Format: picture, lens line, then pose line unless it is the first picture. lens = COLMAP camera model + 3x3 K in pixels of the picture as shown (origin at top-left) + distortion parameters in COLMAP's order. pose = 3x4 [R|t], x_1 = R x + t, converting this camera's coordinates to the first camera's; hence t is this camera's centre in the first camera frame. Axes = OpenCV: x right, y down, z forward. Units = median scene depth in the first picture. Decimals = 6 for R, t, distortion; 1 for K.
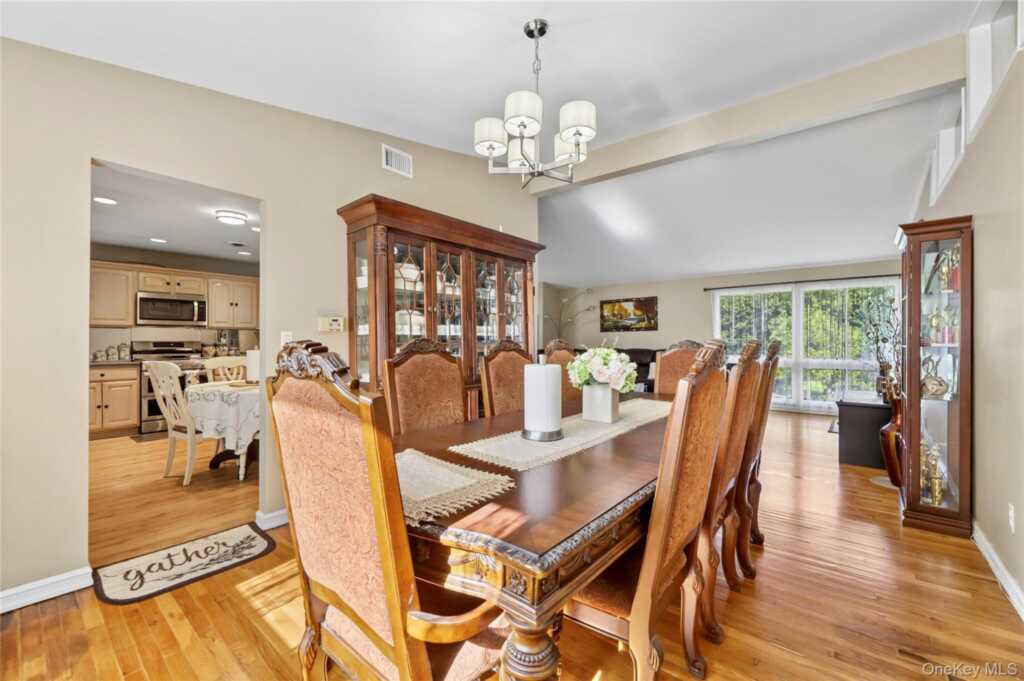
lens RADIAL K [[421.1, 0, 513.2], [0, 421.1, 340.7], [0, 0, 1]] dist [0.002828, 0.000059]
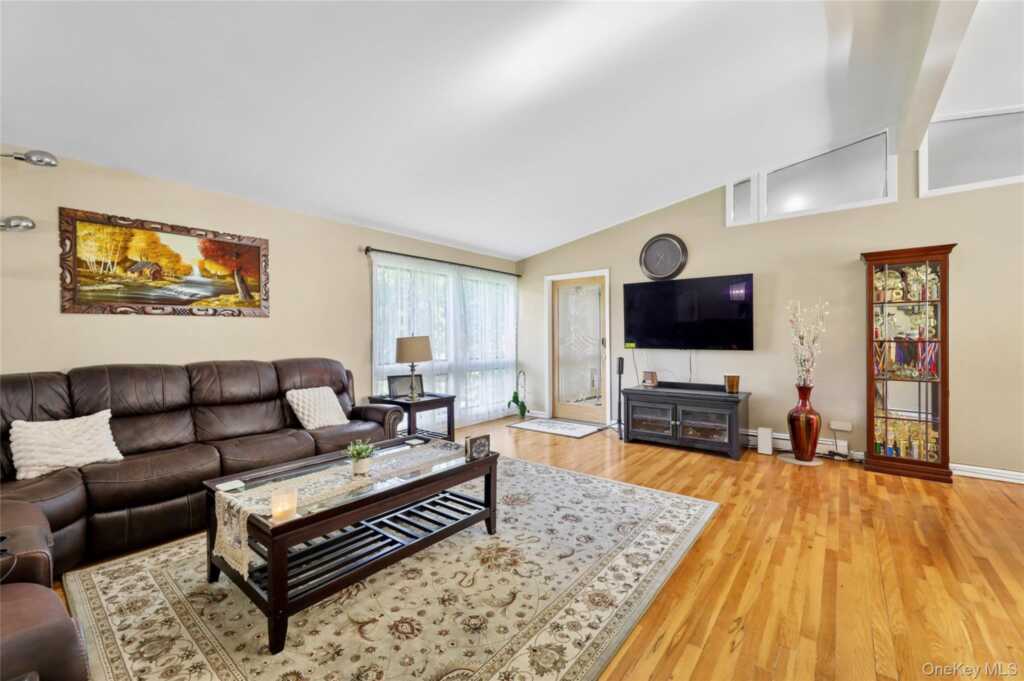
lens RADIAL K [[421.1, 0, 507.0], [0, 421.1, 335.7], [0, 0, 1]] dist [0.002828, 0.000059]
pose [[-0.012192, 0.001219, 0.999925, -0.097796], [0.004743, 0.999988, -0.001161, -0.002638], [-0.999914, 0.004728, -0.012198, 0.716174]]
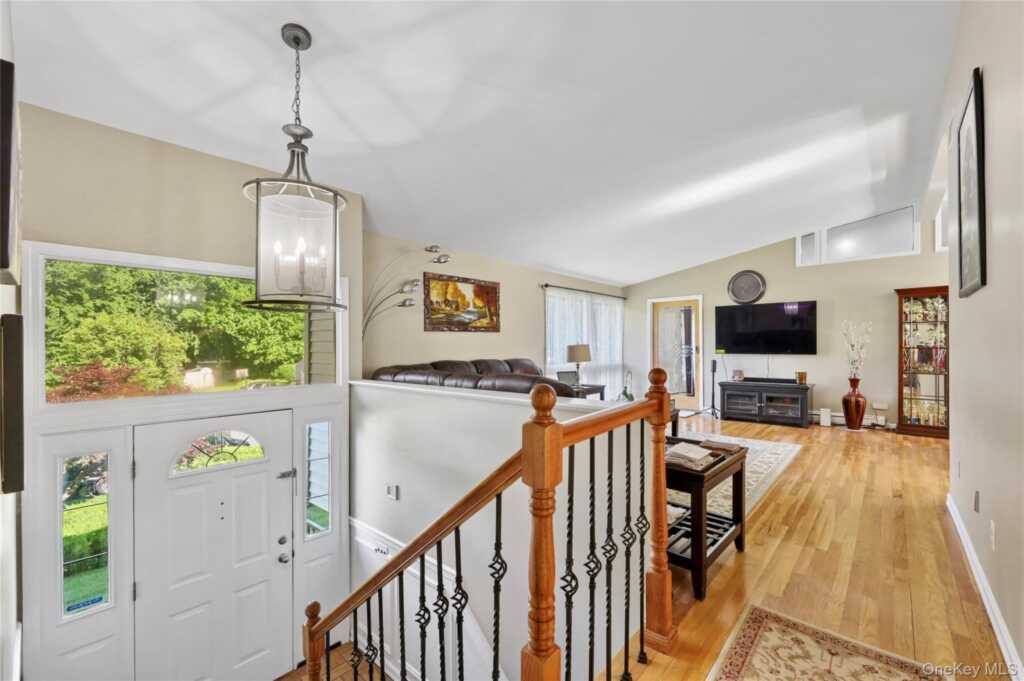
lens RADIAL K [[421.1, 0, 516.8], [0, 421.1, 346.9], [0, 0, 1]] dist [0.002828, 0.000059]
pose [[0.036226, -0.003290, 0.999338, -0.331210], [0.004298, 0.999986, 0.003136, -0.001845], [-0.999334, 0.004182, 0.036240, 0.898120]]
